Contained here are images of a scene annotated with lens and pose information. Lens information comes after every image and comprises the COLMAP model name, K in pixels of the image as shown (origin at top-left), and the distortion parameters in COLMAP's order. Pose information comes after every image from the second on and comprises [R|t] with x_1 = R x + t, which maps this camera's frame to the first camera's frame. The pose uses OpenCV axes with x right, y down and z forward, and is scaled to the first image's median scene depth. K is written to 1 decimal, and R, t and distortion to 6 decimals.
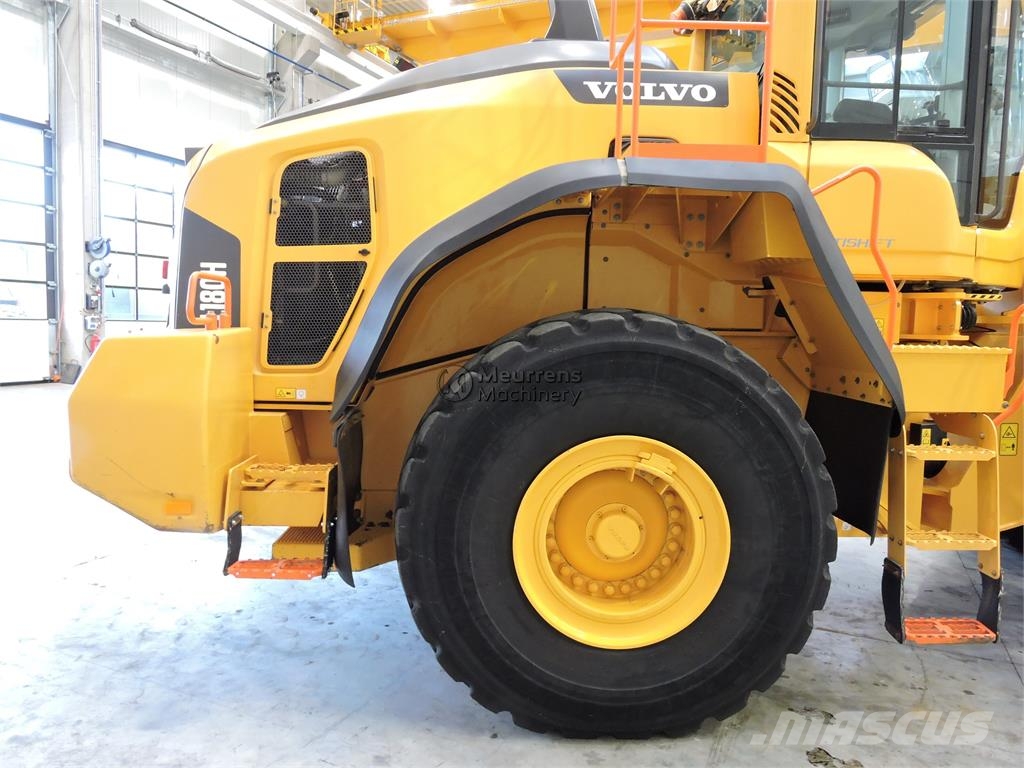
lens RADIAL K [[732.6, 0, 515.9], [0, 732.6, 383.7], [0, 0, 1]] dist [-0.006552, 0.003802]
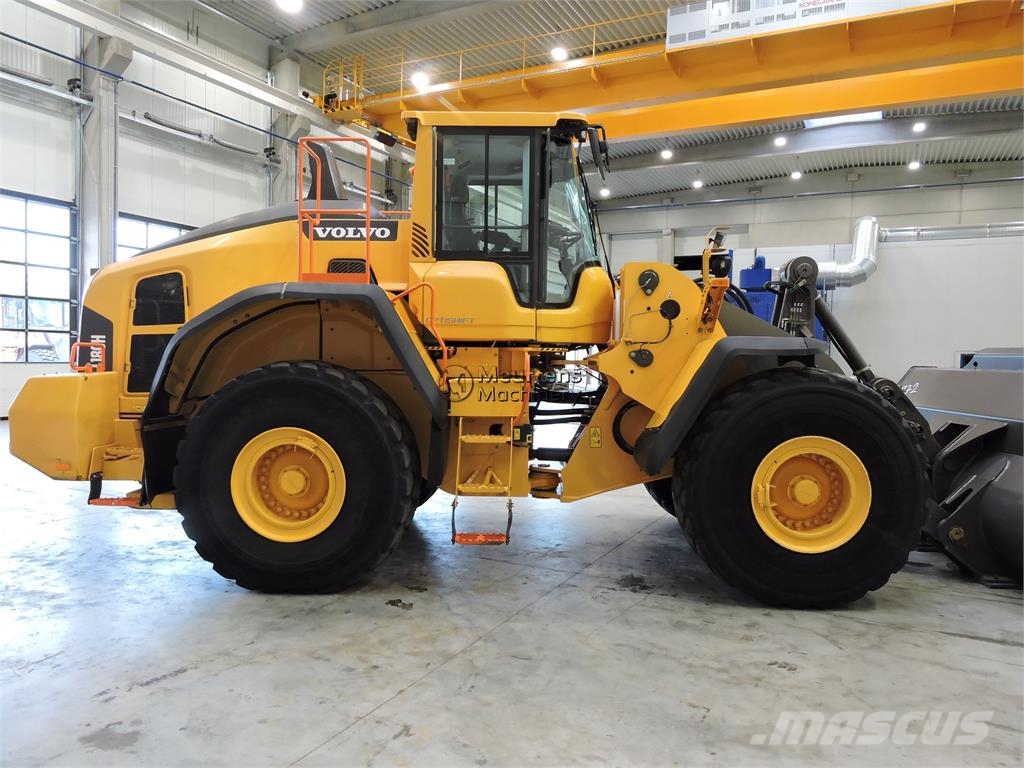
lens RADIAL K [[732.6, 0, 515.9], [0, 732.6, 383.7], [0, 0, 1]] dist [-0.006552, 0.003802]
pose [[0.998677, -0.007505, -0.050877, 0.687478], [0.004982, 0.998760, -0.049525, 0.045135], [0.051185, 0.049206, 0.997476, -0.715312]]
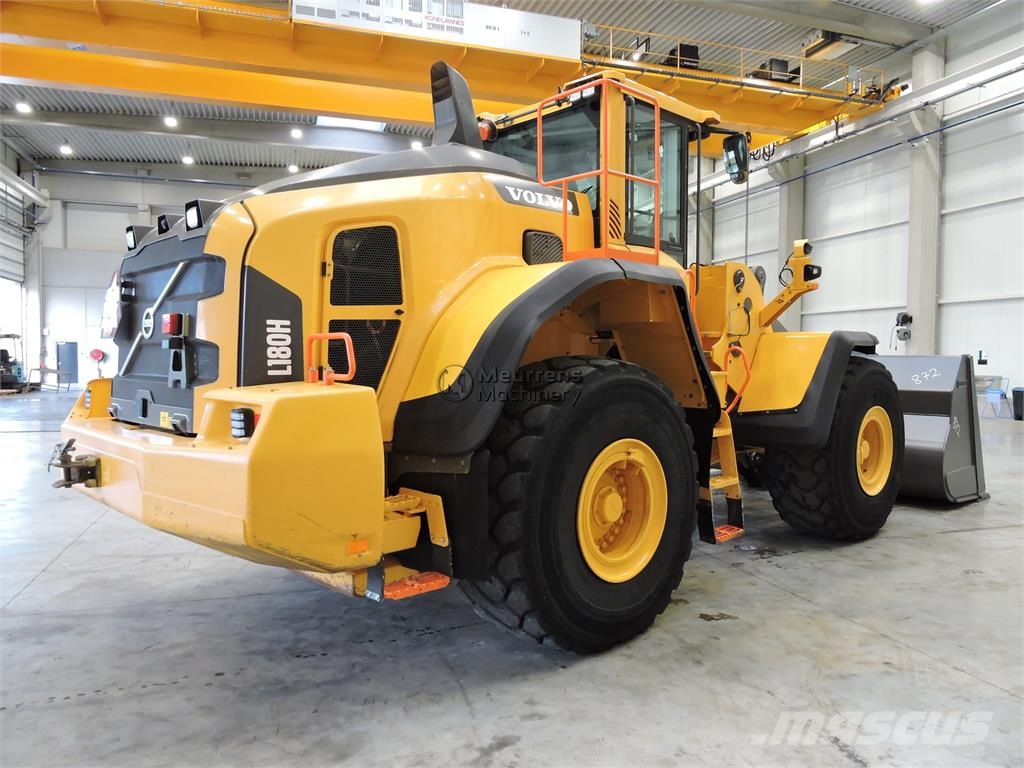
lens RADIAL K [[732.6, 0, 515.9], [0, 732.6, 383.7], [0, 0, 1]] dist [-0.006552, 0.003802]
pose [[0.739223, -0.051457, 0.671492, -0.856200], [0.073463, 0.997288, -0.004451, -0.045043], [-0.669442, 0.052620, 0.740999, 0.007632]]
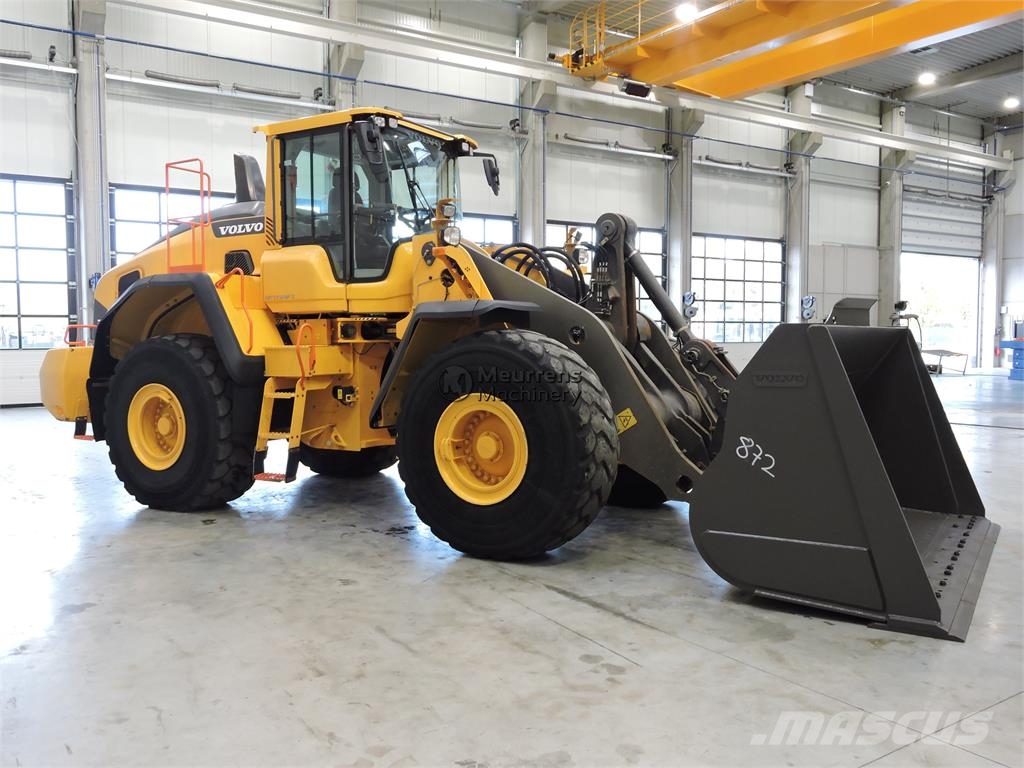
lens RADIAL K [[890.7, 0, 512.0], [0, 890.7, 384.0], [0, 0, 1]] dist [-0.014487, -0.018689]
pose [[0.844583, -0.002740, -0.535418, 2.326209], [-0.017716, 0.999296, -0.033059, 0.124340], [0.535132, 0.037406, 0.843940, -0.763182]]
